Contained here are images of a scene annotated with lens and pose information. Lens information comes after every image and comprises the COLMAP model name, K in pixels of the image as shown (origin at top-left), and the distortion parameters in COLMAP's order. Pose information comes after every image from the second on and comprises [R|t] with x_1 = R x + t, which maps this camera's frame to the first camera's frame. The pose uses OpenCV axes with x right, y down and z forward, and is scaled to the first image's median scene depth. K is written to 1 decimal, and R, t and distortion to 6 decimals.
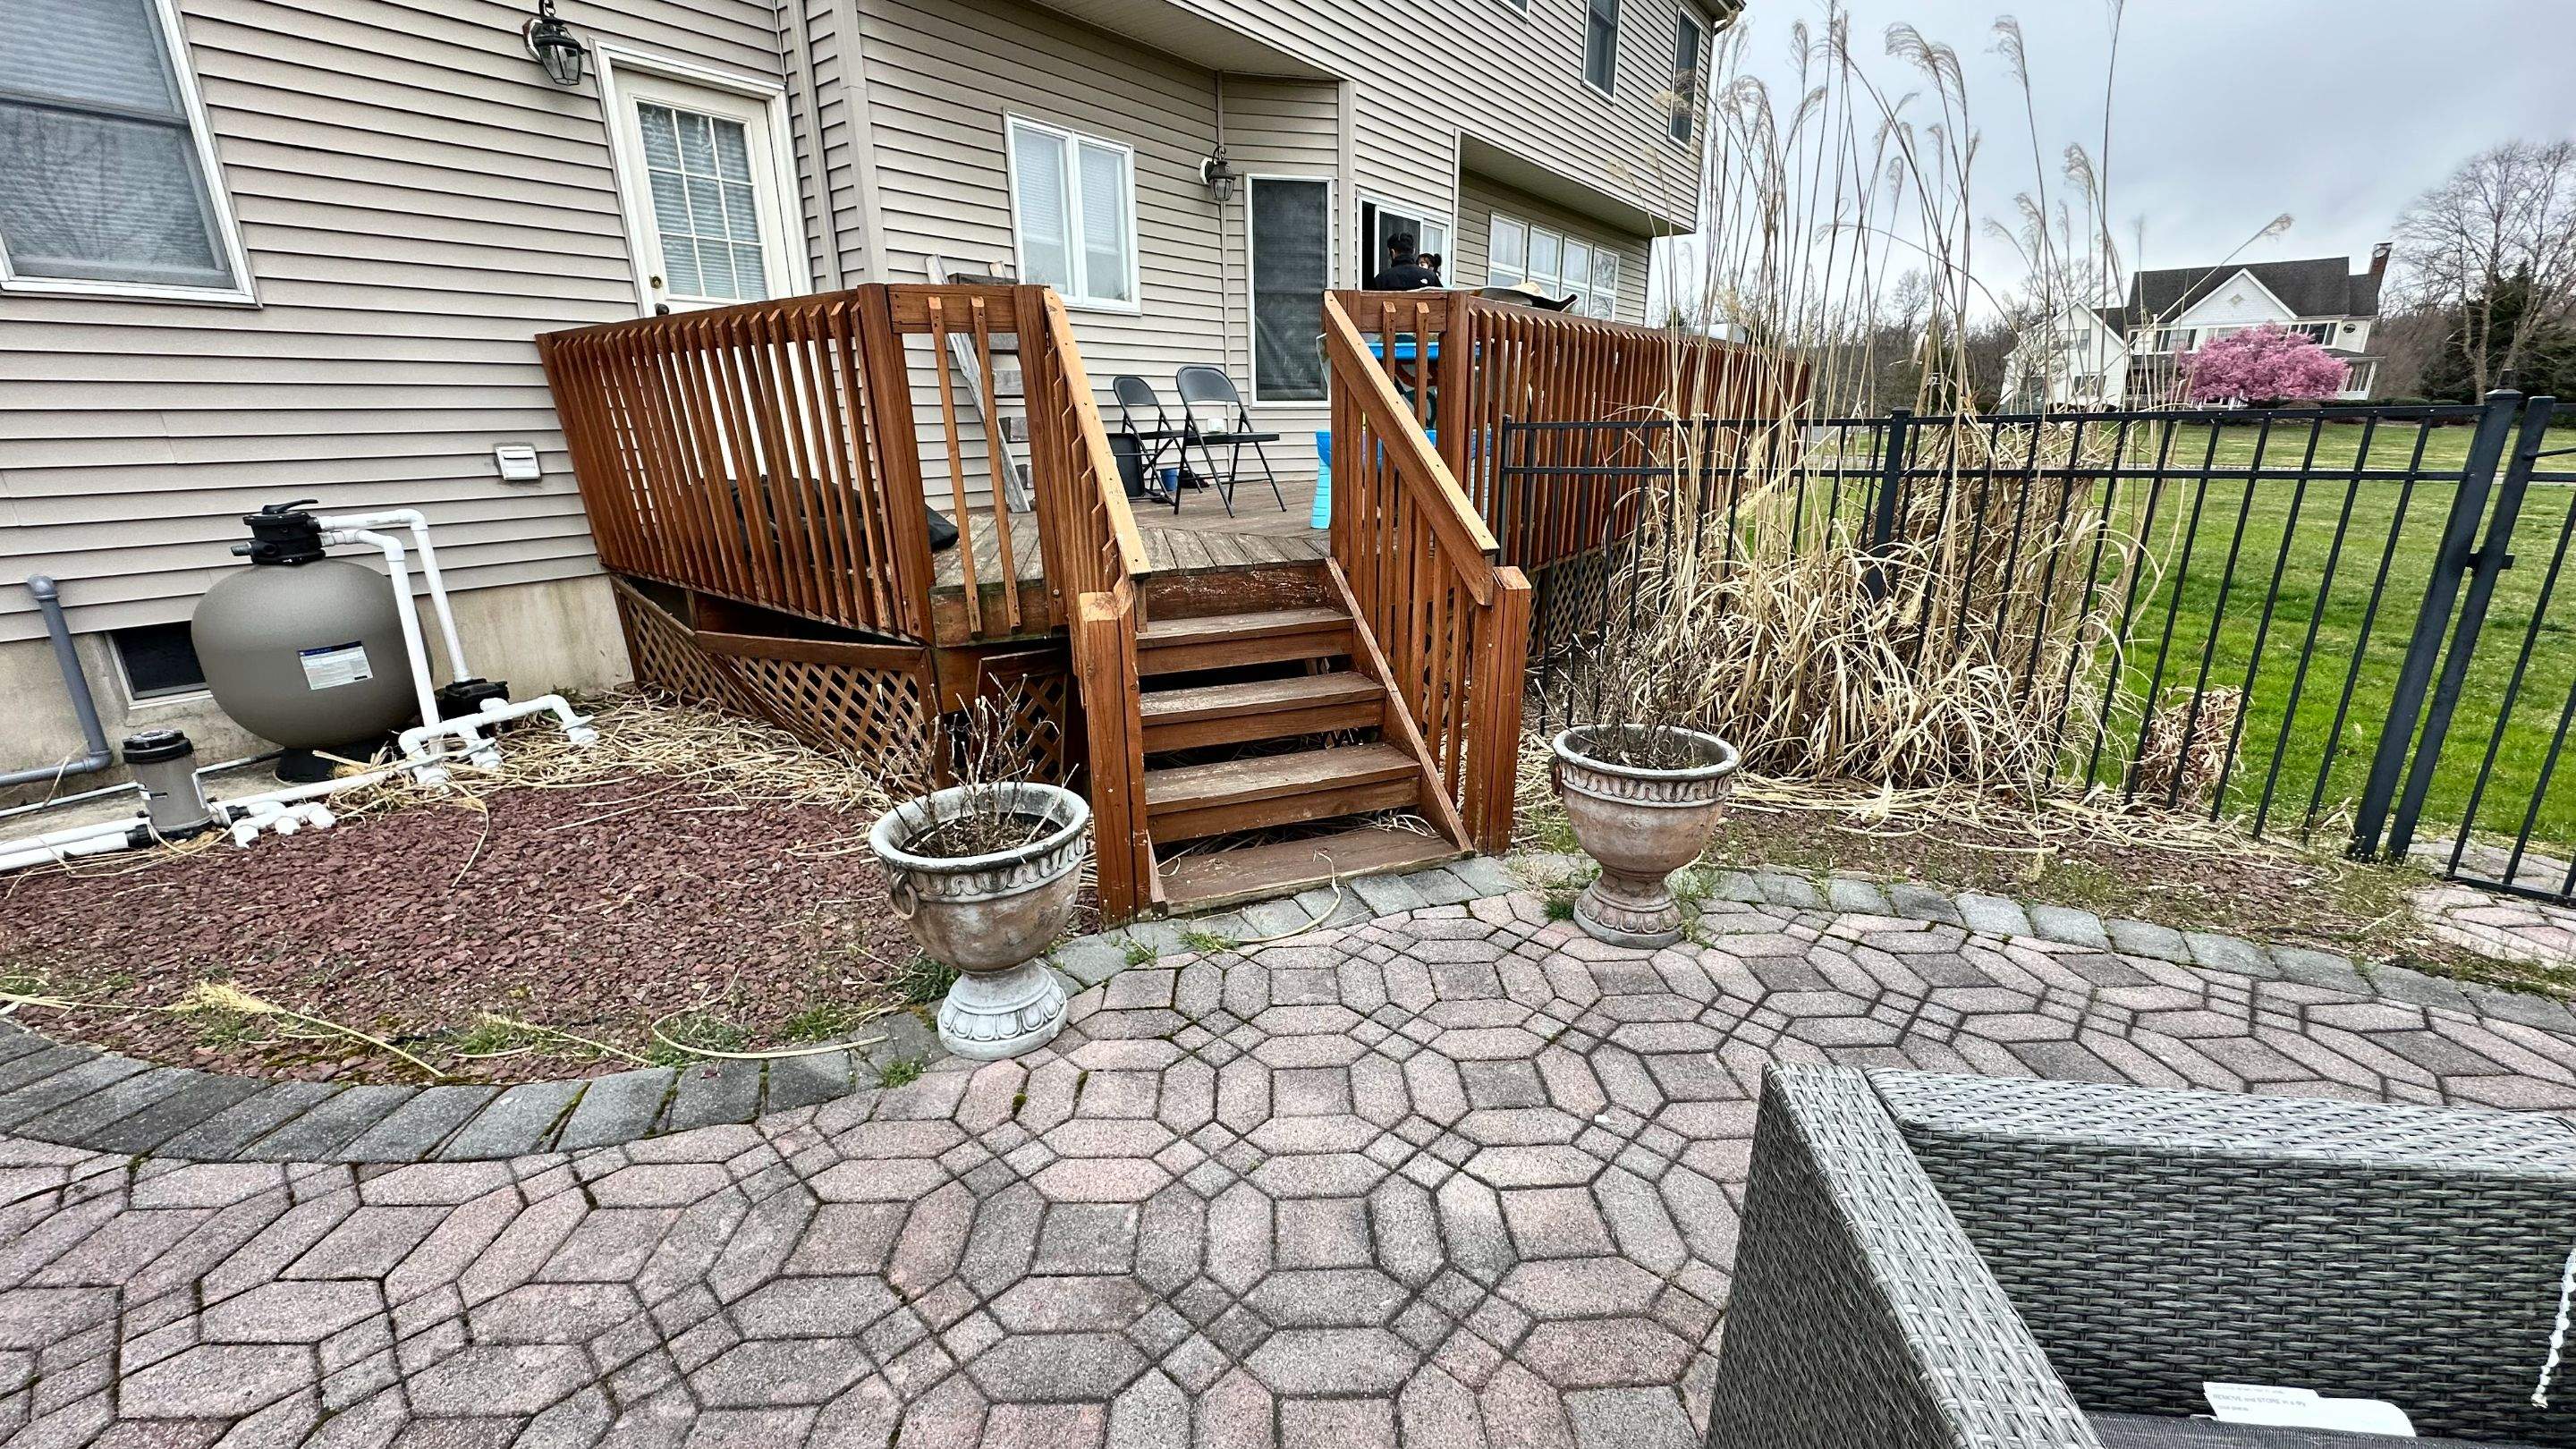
lens RADIAL K [[1034.0, 0, 1303.0], [0, 1034.0, 732.2], [0, 0, 1]] dist [-0.000883, 0.000054]
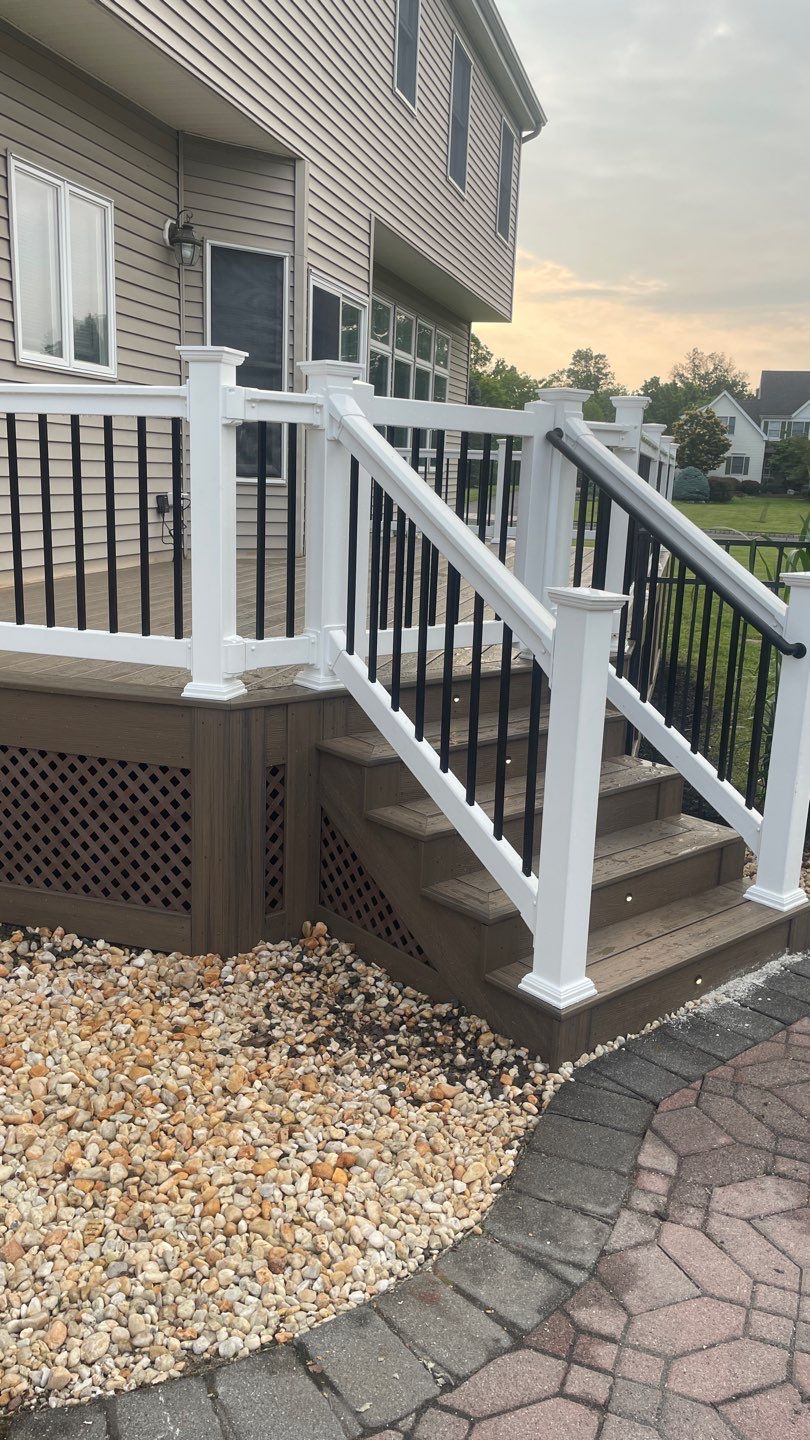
lens RADIAL K [[1091.1, 0, 391.4], [0, 1091.1, 709.5], [0, 0, 1]] dist [0.080968, -0.108518]
pose [[0.939392, -0.027823, 0.341715, -0.248790], [0.053710, 0.996338, -0.066526, -0.034379], [-0.338613, 0.080847, 0.937446, 0.028398]]
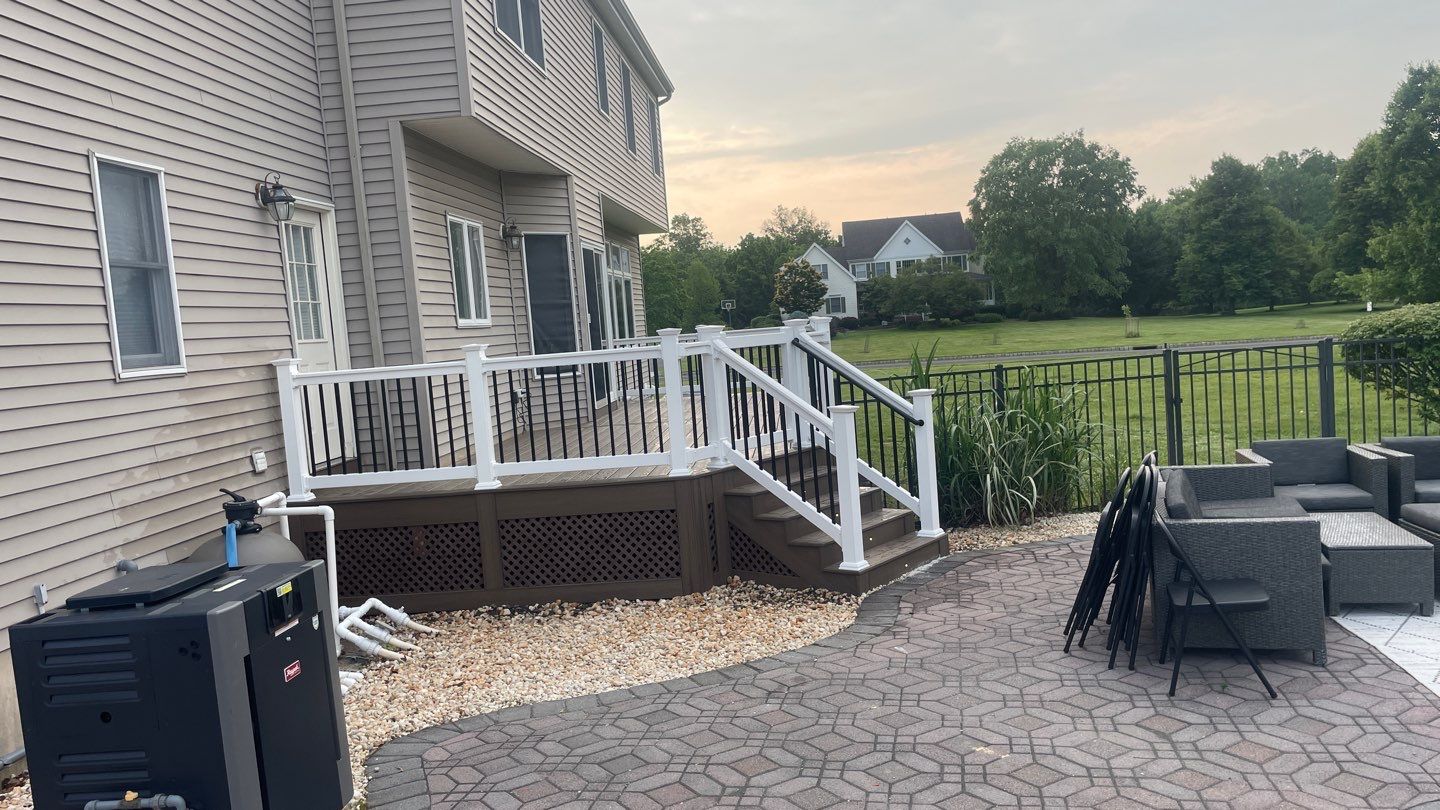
lens RADIAL K [[1091.1, 0, 729.5], [0, 1091.1, 405.5], [0, 0, 1]] dist [0.080968, -0.108518]
pose [[0.850833, -0.092907, 0.517157, -0.632196], [0.216186, 0.958974, -0.183392, 0.056921], [-0.478902, 0.267838, 0.836012, -0.397902]]
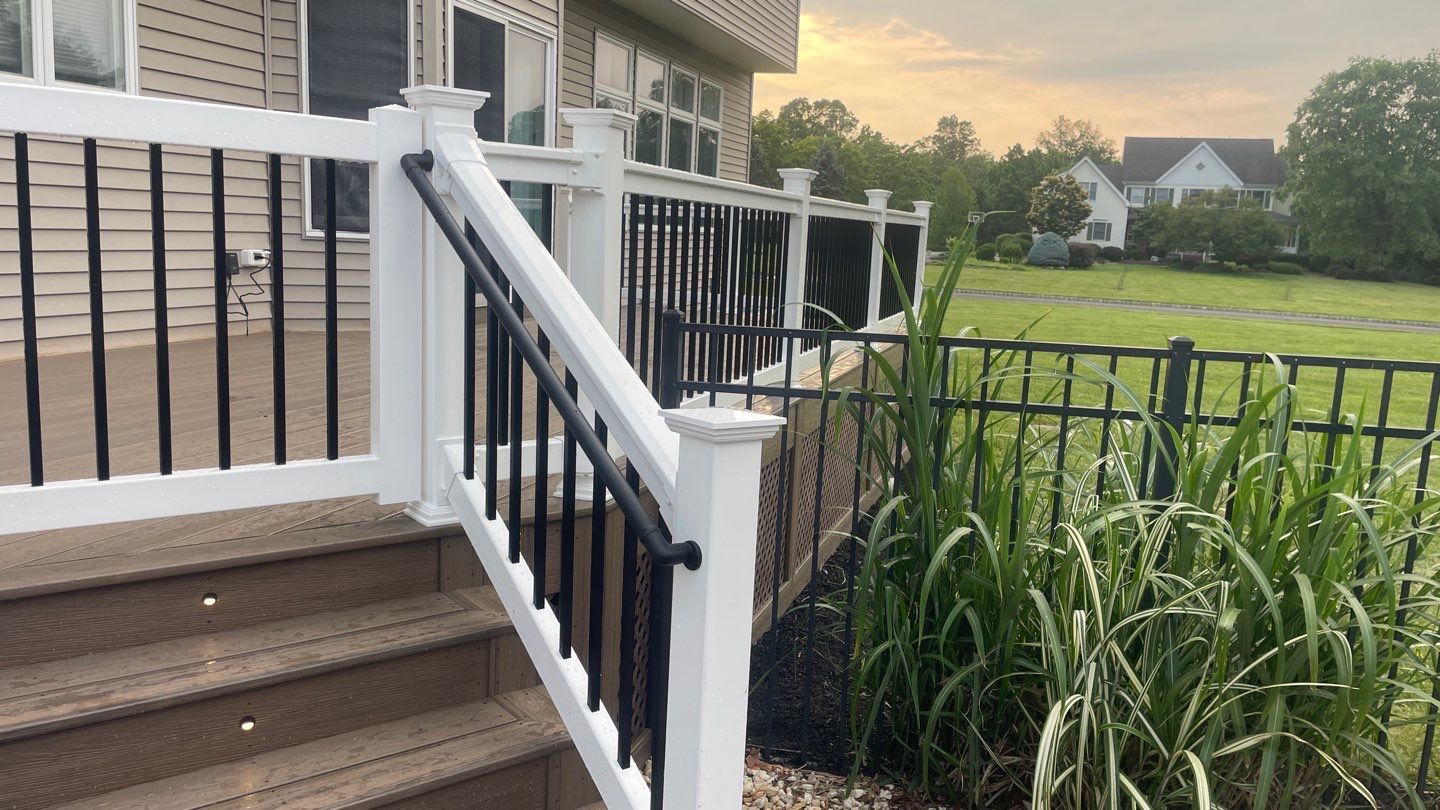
lens RADIAL K [[1091.1, 0, 724.0], [0, 1091.1, 403.4], [0, 0, 1]] dist [0.080968, -0.108518]
pose [[0.950787, 0.005672, 0.309792, -0.003094], [0.035937, 0.991066, -0.128440, -0.085448], [-0.307753, 0.133252, 0.942089, 0.163013]]
